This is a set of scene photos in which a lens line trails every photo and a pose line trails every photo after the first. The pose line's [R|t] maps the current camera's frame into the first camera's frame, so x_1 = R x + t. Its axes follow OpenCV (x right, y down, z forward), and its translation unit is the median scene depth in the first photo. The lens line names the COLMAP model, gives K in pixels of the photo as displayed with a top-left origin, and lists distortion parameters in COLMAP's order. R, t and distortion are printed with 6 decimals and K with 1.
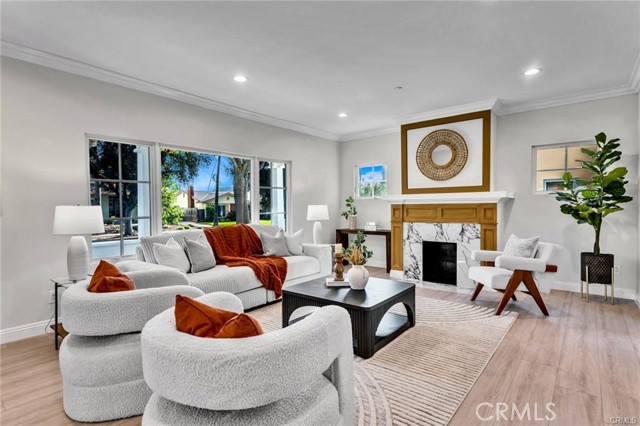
lens RADIAL K [[321.4, 0, 320.9], [0, 321.4, 215.8], [0, 0, 1]] dist [-0.013951, 0.001132]
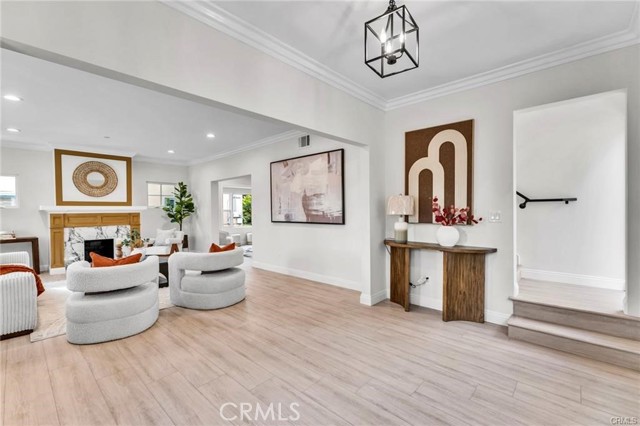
lens RADIAL K [[276.4, 0, 318.5], [0, 276.4, 213.4], [0, 0, 1]] dist [-0.002440, 0.000272]
pose [[0.044959, -0.002959, 0.998984, -0.829051], [0.036415, 0.999336, 0.001322, -0.002050], [-0.998325, 0.036319, 0.045037, -0.043004]]
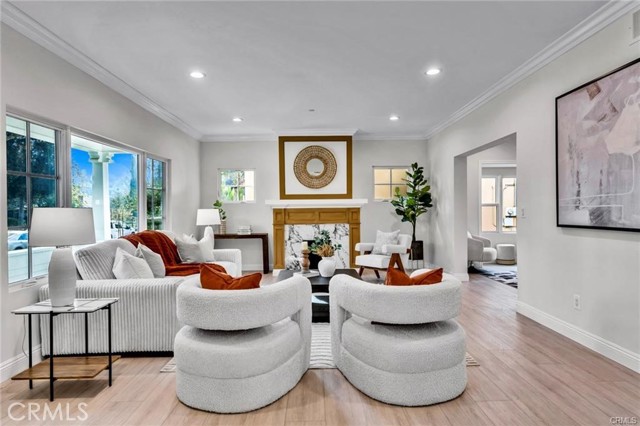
lens RADIAL K [[361.9, 0, 320.7], [0, 361.9, 214.3], [0, 0, 1]] dist [-0.007864, 0.002141]
pose [[0.761976, -0.007537, 0.647562, -0.487693], [0.022179, 0.999649, -0.014463, 0.005169], [-0.647226, 0.025383, 0.761876, -0.029551]]
